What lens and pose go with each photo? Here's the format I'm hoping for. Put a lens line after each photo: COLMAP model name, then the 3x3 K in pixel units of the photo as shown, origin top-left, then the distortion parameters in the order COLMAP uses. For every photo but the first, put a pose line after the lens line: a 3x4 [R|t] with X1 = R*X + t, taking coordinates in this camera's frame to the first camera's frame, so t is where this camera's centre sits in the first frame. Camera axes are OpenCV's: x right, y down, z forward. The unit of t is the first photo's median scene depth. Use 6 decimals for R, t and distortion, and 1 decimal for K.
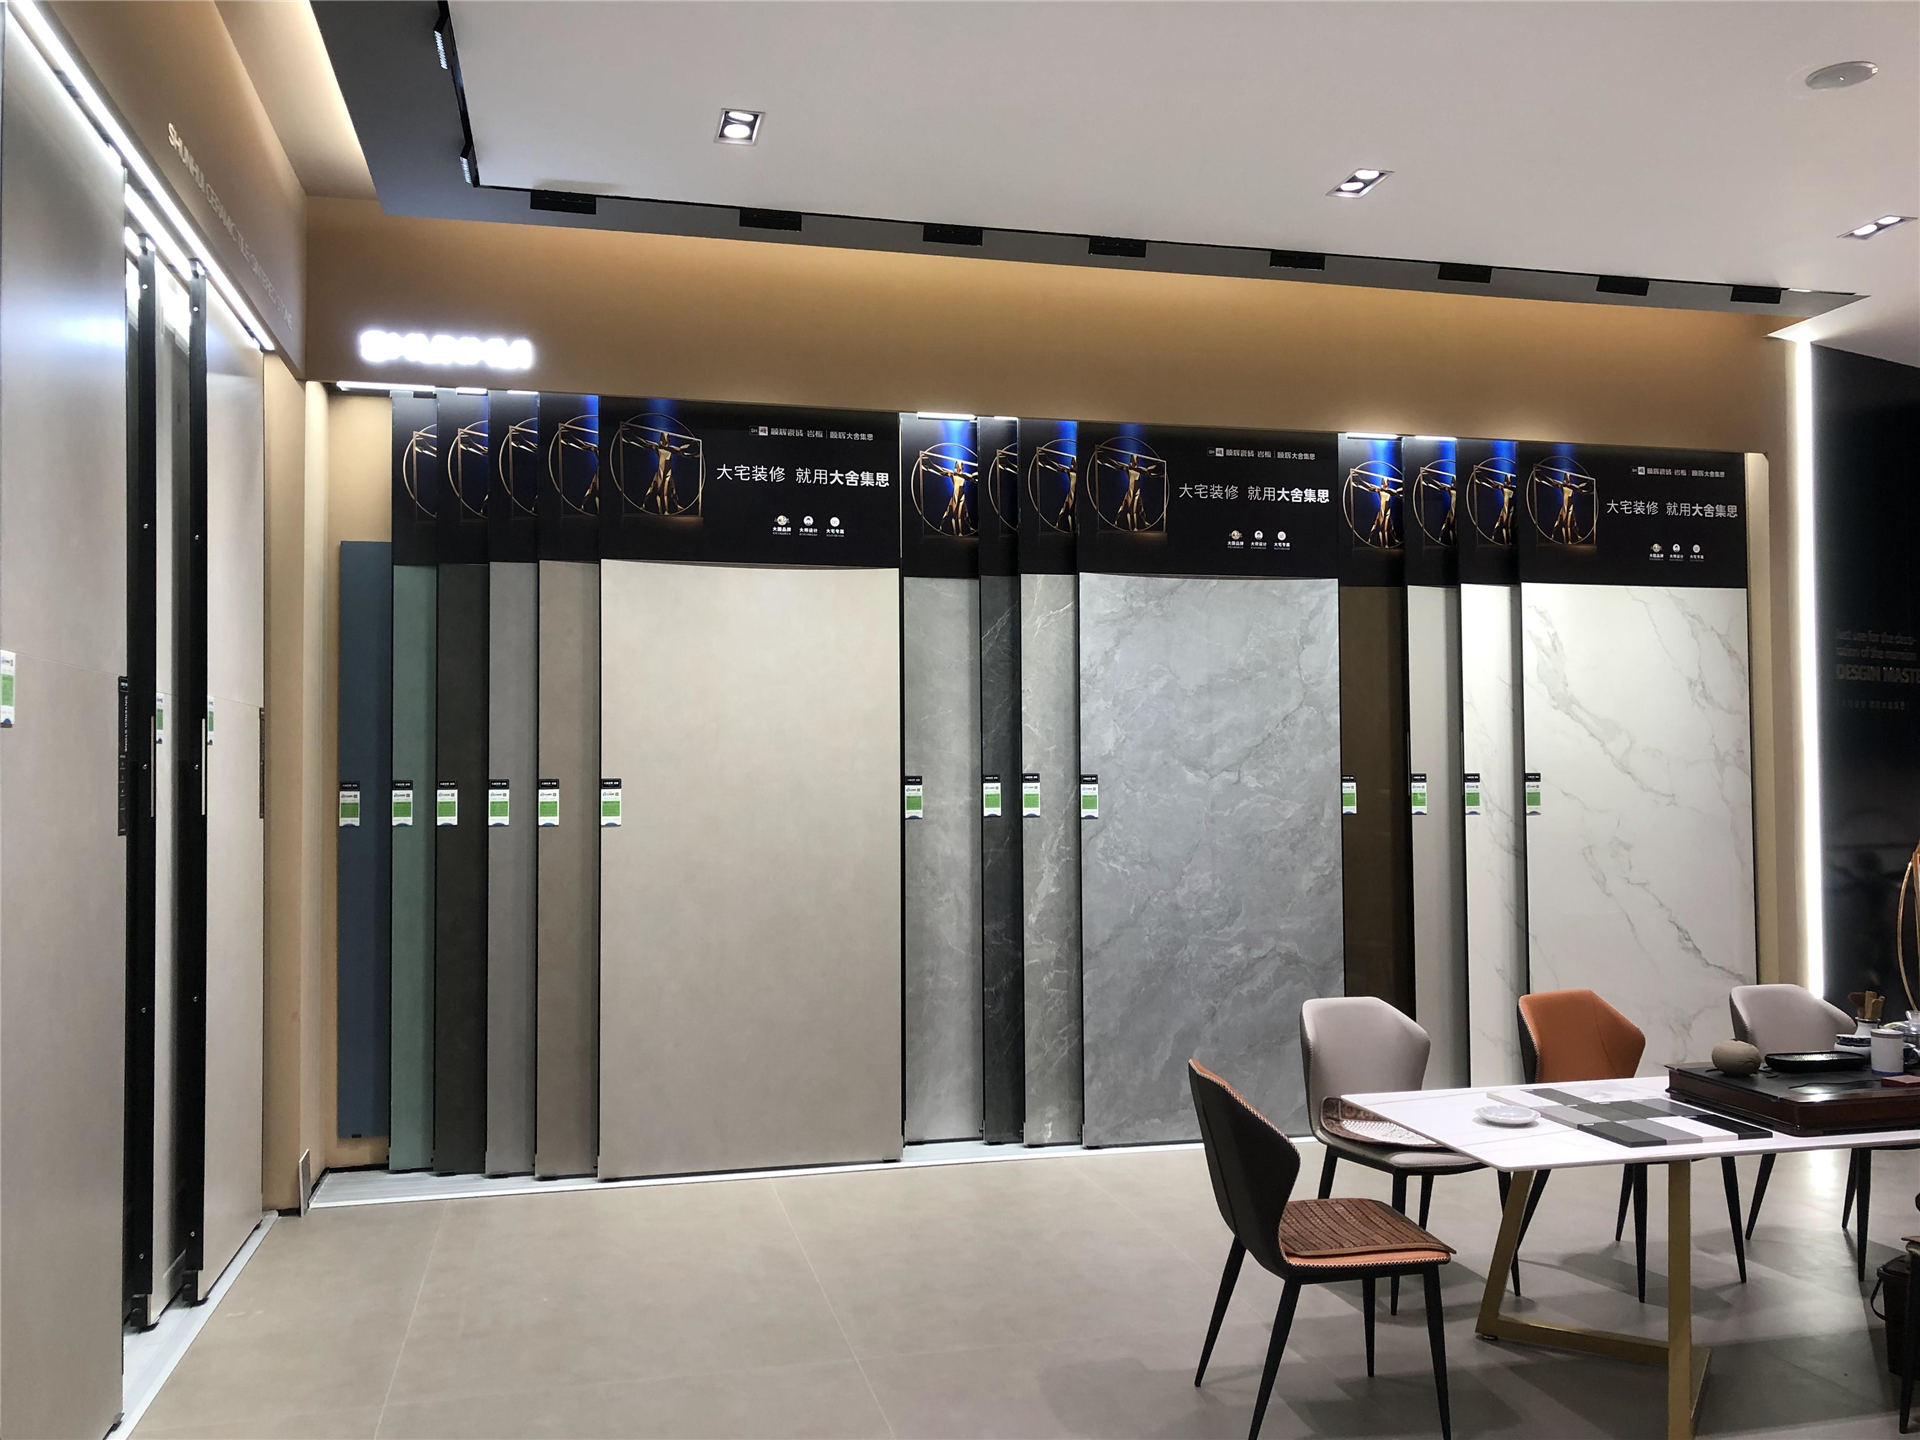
lens RADIAL K [[1578.9, 0, 950.7], [0, 1578.9, 727.6], [0, 0, 1]] dist [0.056823, -0.077698]
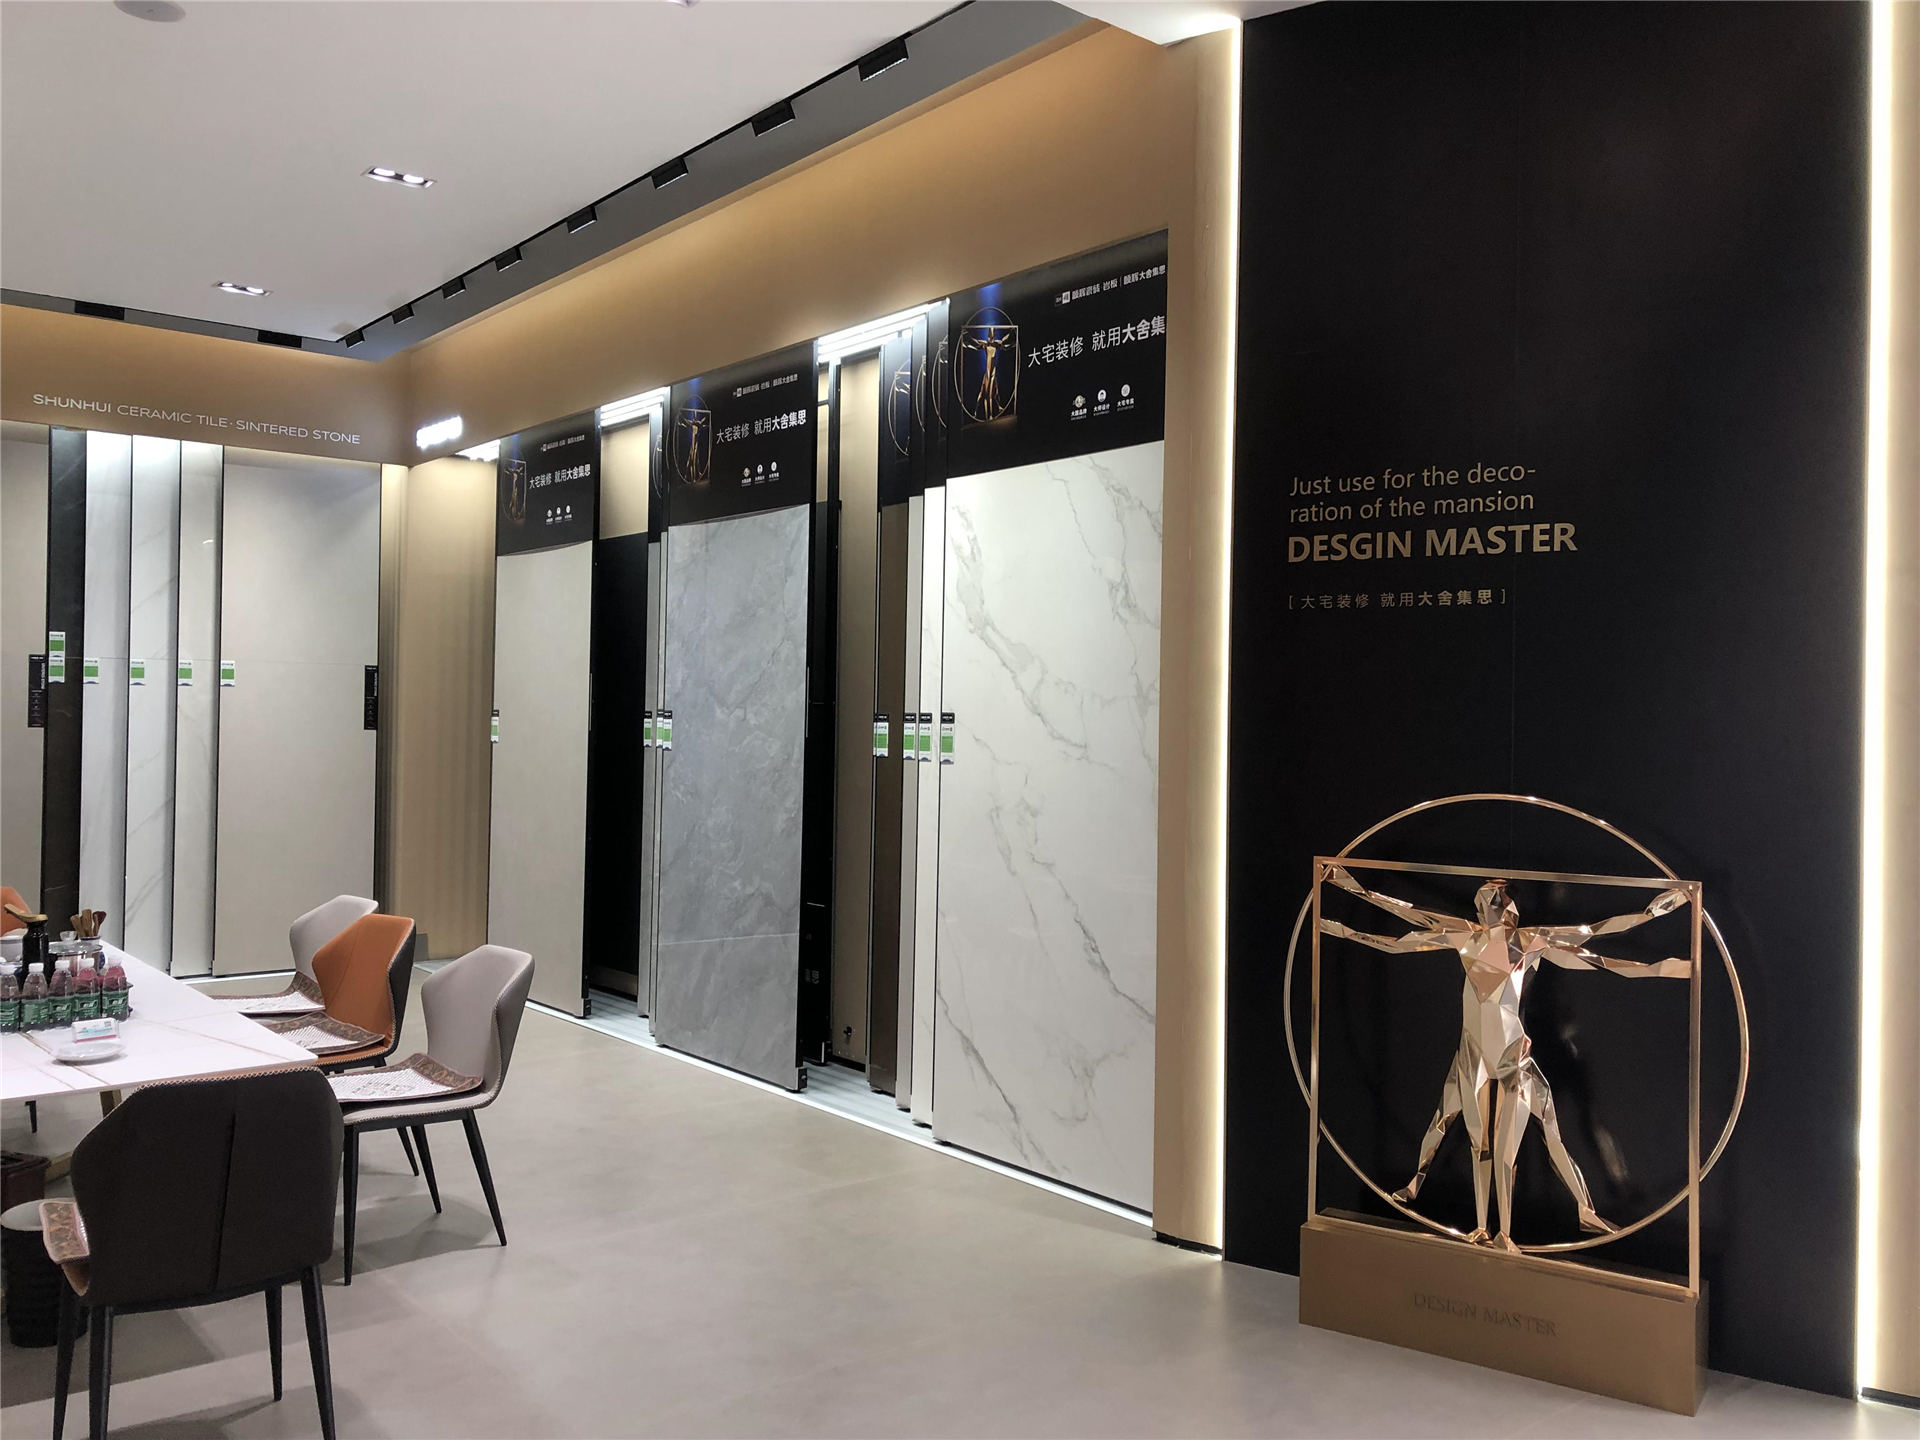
lens RADIAL K [[1578.9, 0, 958.5], [0, 1578.9, 721.9], [0, 0, 1]] dist [0.056823, -0.077698]
pose [[0.428185, 0.010485, -0.903630, 1.131895], [0.005945, 0.999878, 0.014419, 0.022330], [0.903671, -0.011546, 0.428071, 0.682853]]
